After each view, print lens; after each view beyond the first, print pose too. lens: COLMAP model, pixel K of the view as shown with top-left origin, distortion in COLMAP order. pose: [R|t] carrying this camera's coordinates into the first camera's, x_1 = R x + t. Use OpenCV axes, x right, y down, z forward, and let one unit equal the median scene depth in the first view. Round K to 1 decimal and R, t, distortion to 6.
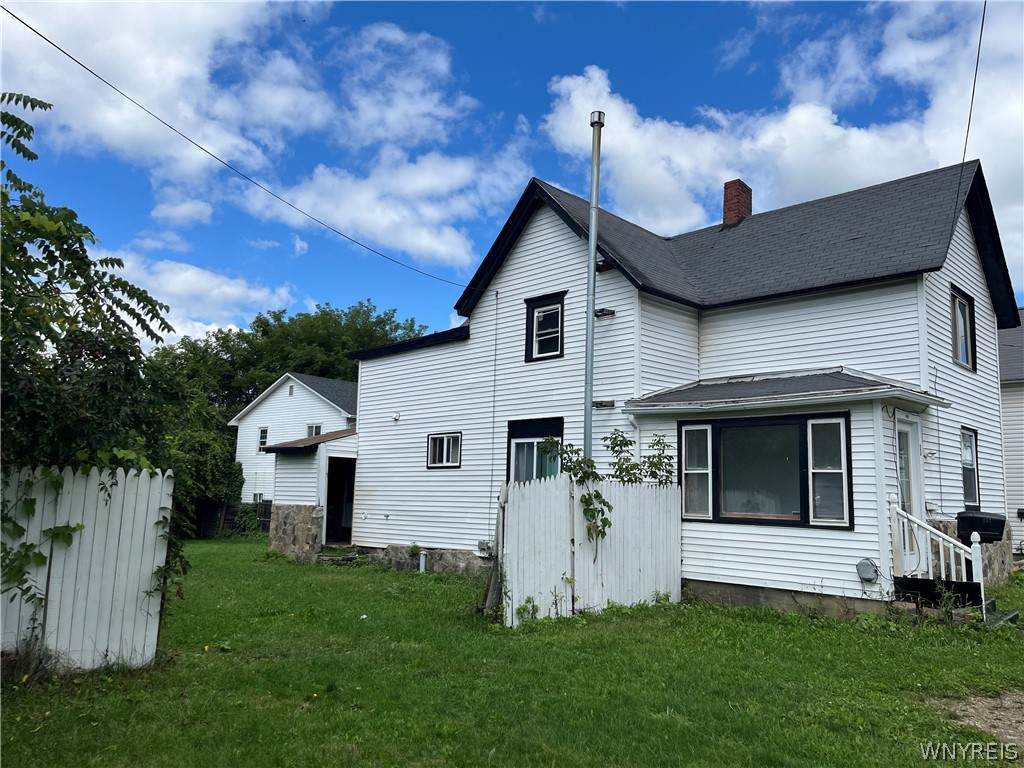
lens RADIAL K [[771.7, 0, 512.0], [0, 771.7, 384.0], [0, 0, 1]] dist [0.033201, -0.002591]
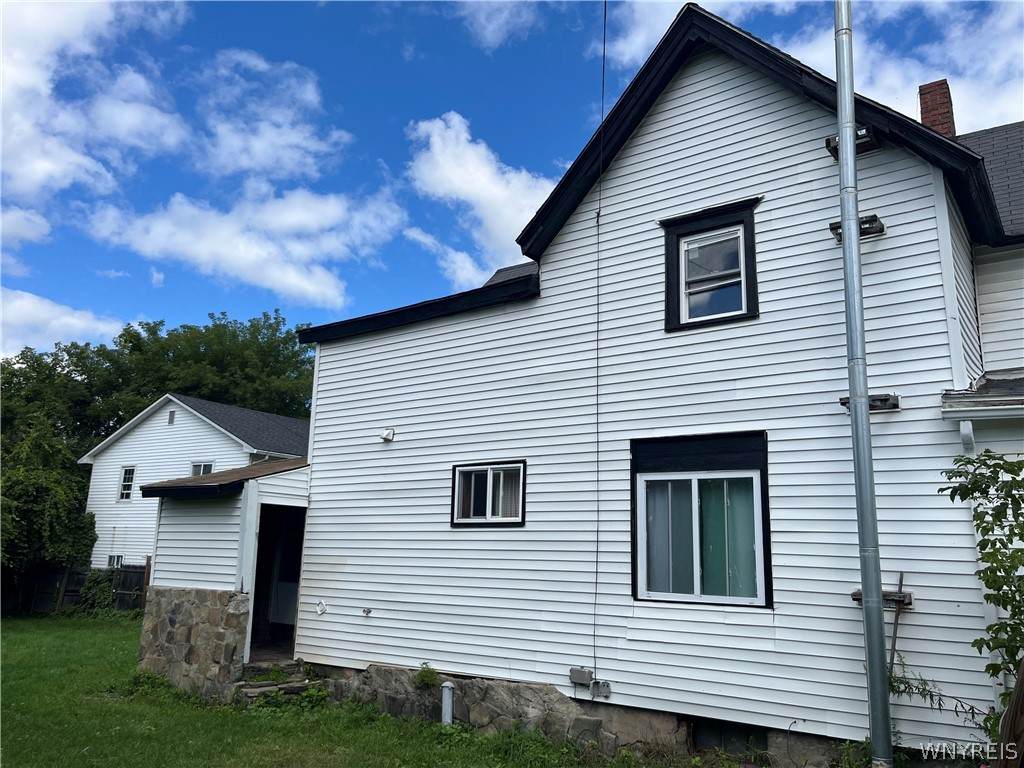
lens RADIAL K [[771.7, 0, 512.0], [0, 771.7, 384.0], [0, 0, 1]] dist [0.033201, -0.002591]
pose [[0.988221, 0.034117, 0.149182, -0.140826], [-0.024042, 0.997339, -0.068826, 0.040055], [-0.151133, 0.064429, 0.986412, 0.396104]]
